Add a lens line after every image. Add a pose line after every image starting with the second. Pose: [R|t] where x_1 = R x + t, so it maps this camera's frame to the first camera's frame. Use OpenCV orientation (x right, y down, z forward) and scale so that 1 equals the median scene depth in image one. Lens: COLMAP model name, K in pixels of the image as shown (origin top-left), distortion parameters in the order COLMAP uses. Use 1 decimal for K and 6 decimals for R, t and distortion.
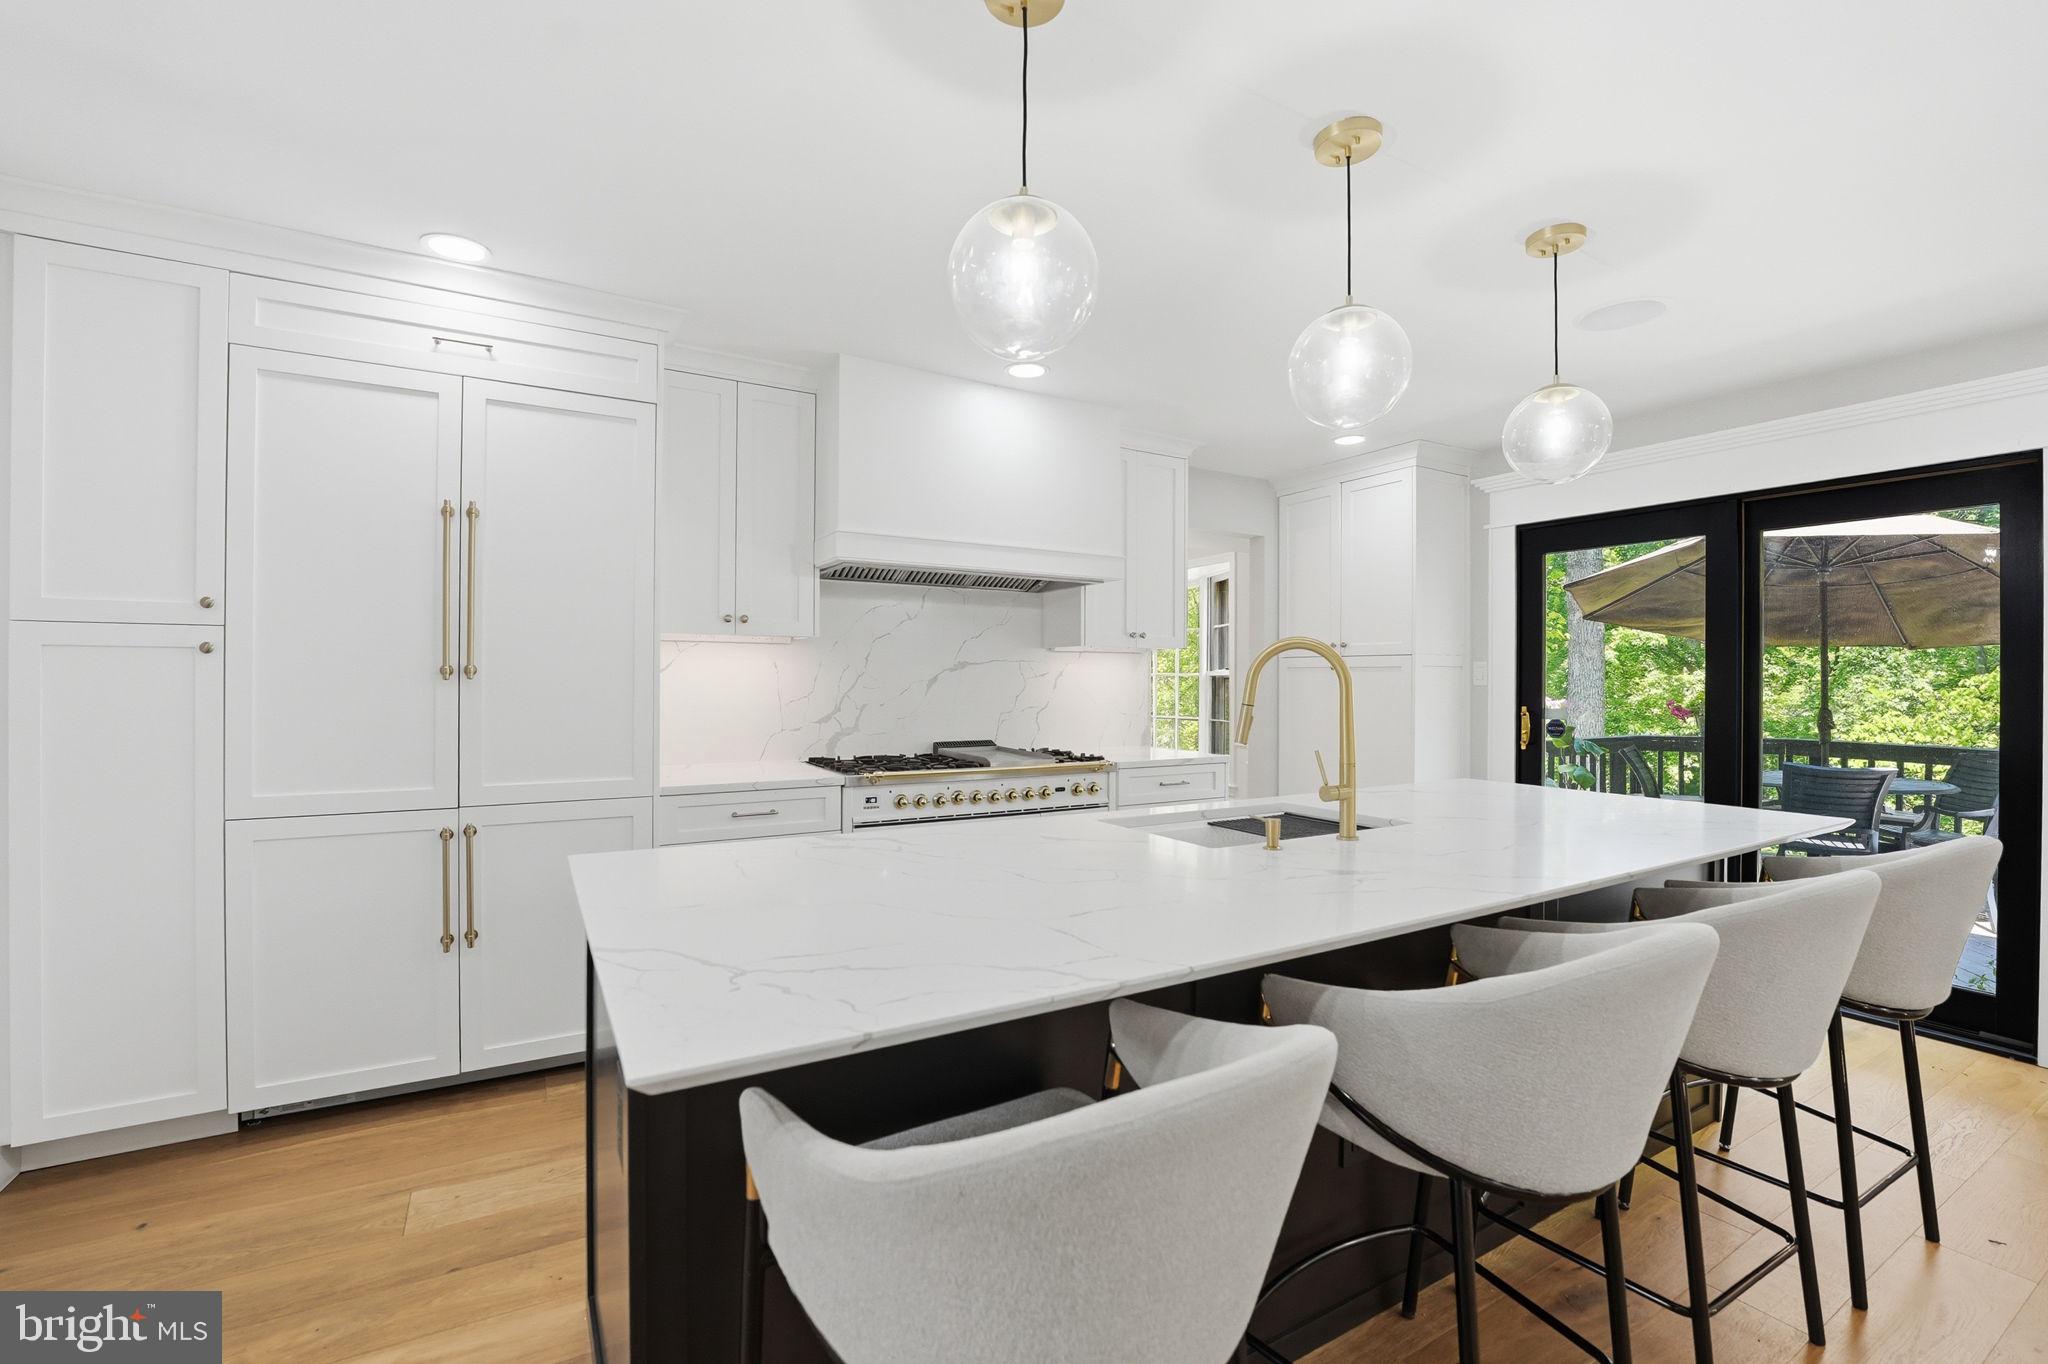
lens RADIAL K [[883.0, 0, 1027.4], [0, 883.0, 672.9], [0, 0, 1]] dist [-0.020383, -0.000091]
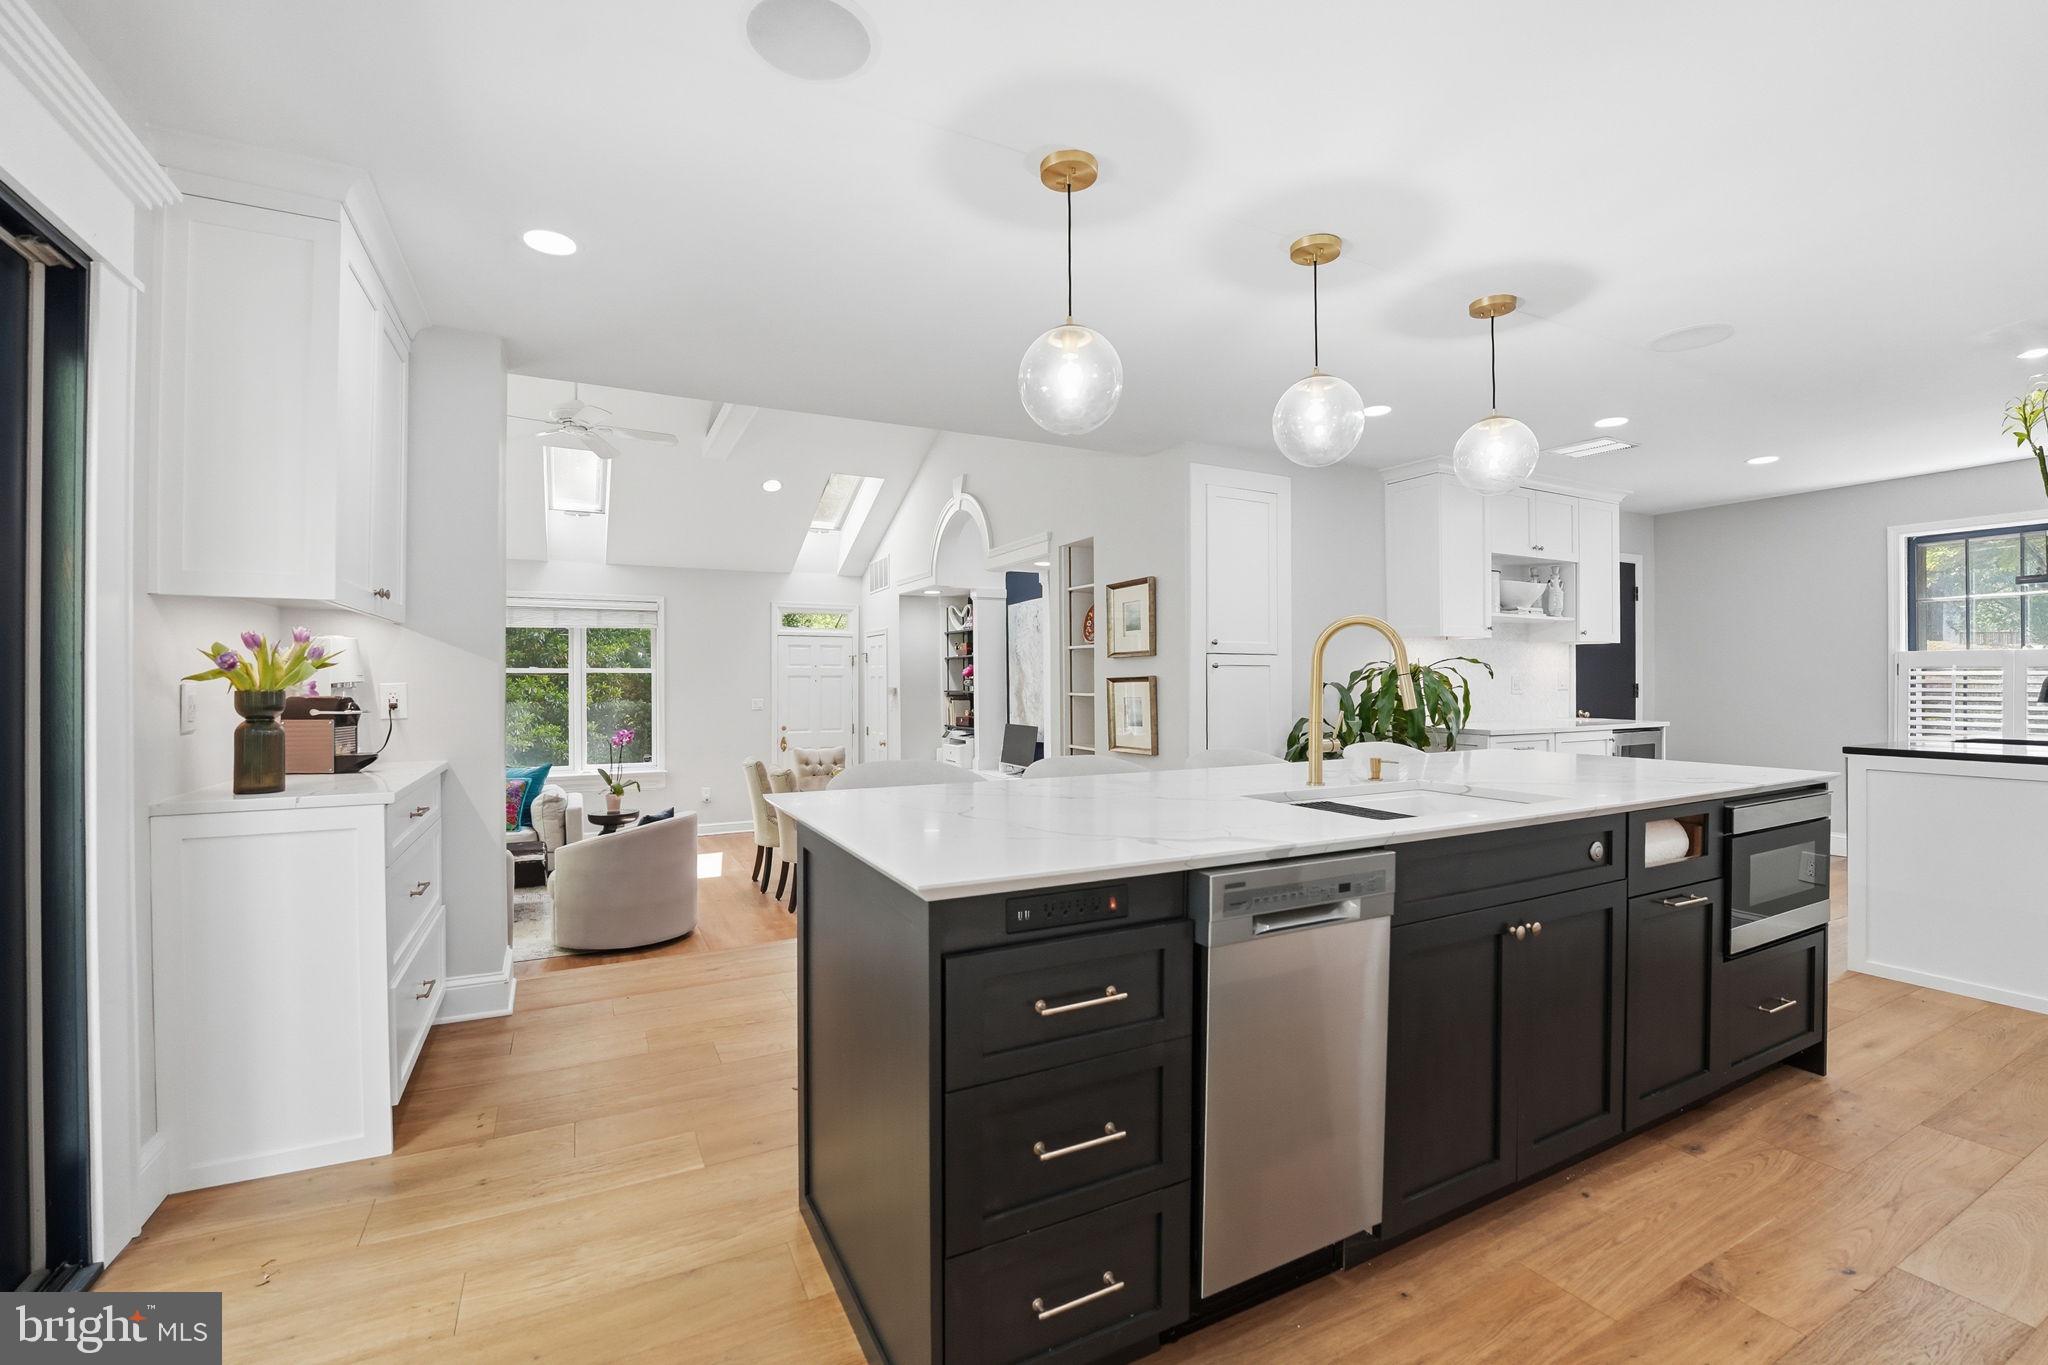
lens RADIAL K [[859.3, 0, 1014.5], [0, 859.3, 680.0], [0, 0, 1]] dist [-0.018031, -0.000006]
pose [[-0.998084, -0.003095, 0.061797, 0.386464], [-0.003601, 0.999961, -0.008081, 0.031878], [-0.061769, -0.008288, -0.998056, 1.217956]]
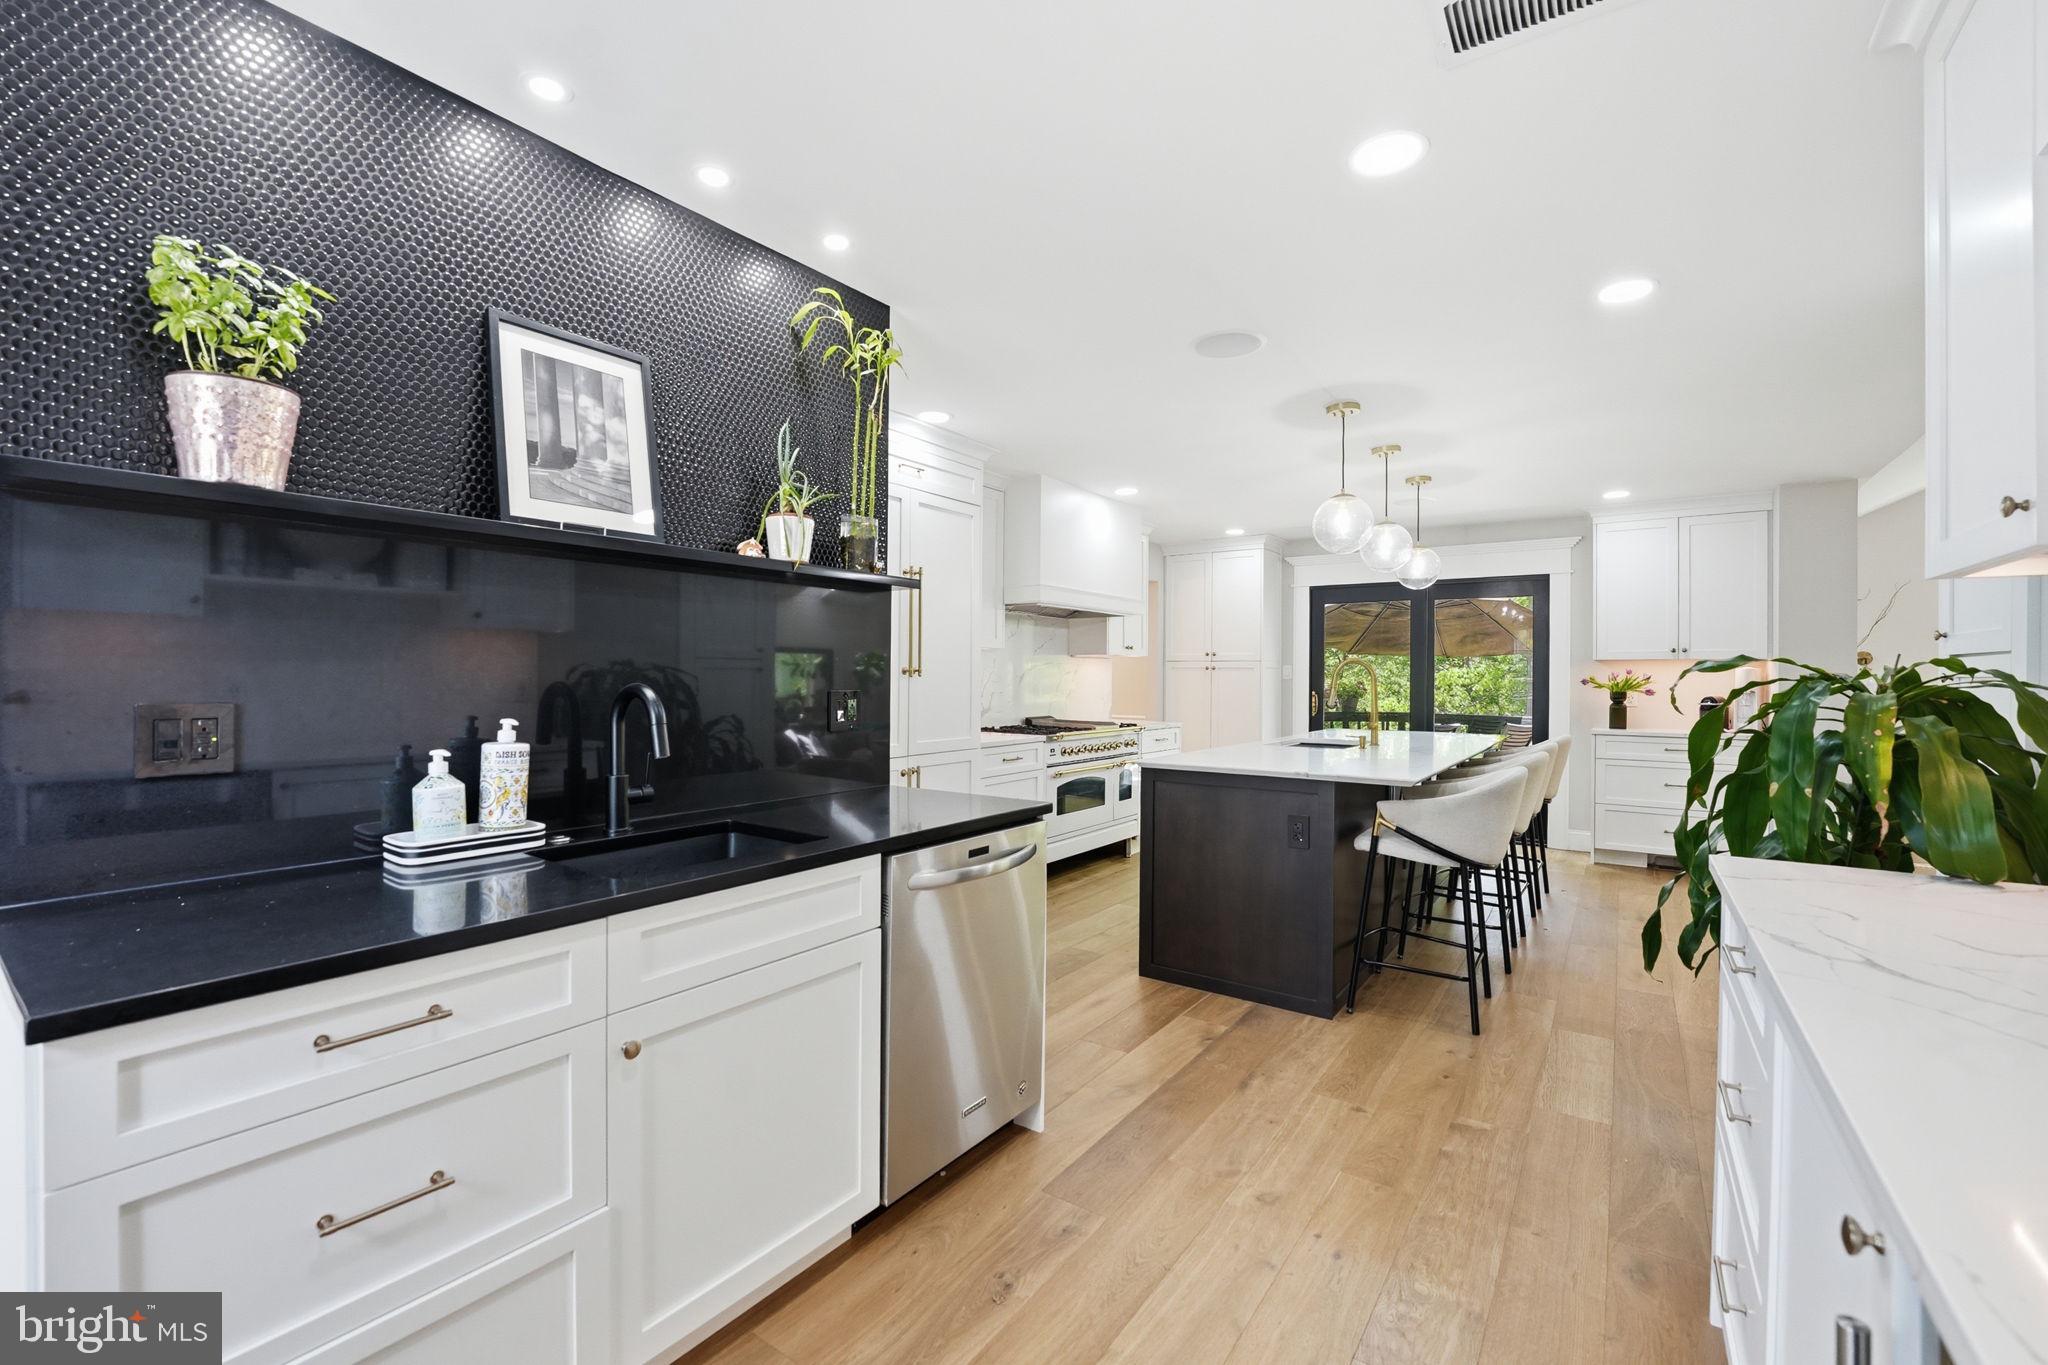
lens RADIAL K [[866.5, 0, 1015.4], [0, 866.5, 681.5], [0, 0, 1]] dist [-0.037765, 0.008770]
pose [[0.915349, -0.003284, 0.402647, -0.790198], [-0.002412, 0.999904, 0.013638, -0.004046], [-0.402654, -0.013455, 0.915254, -0.384300]]
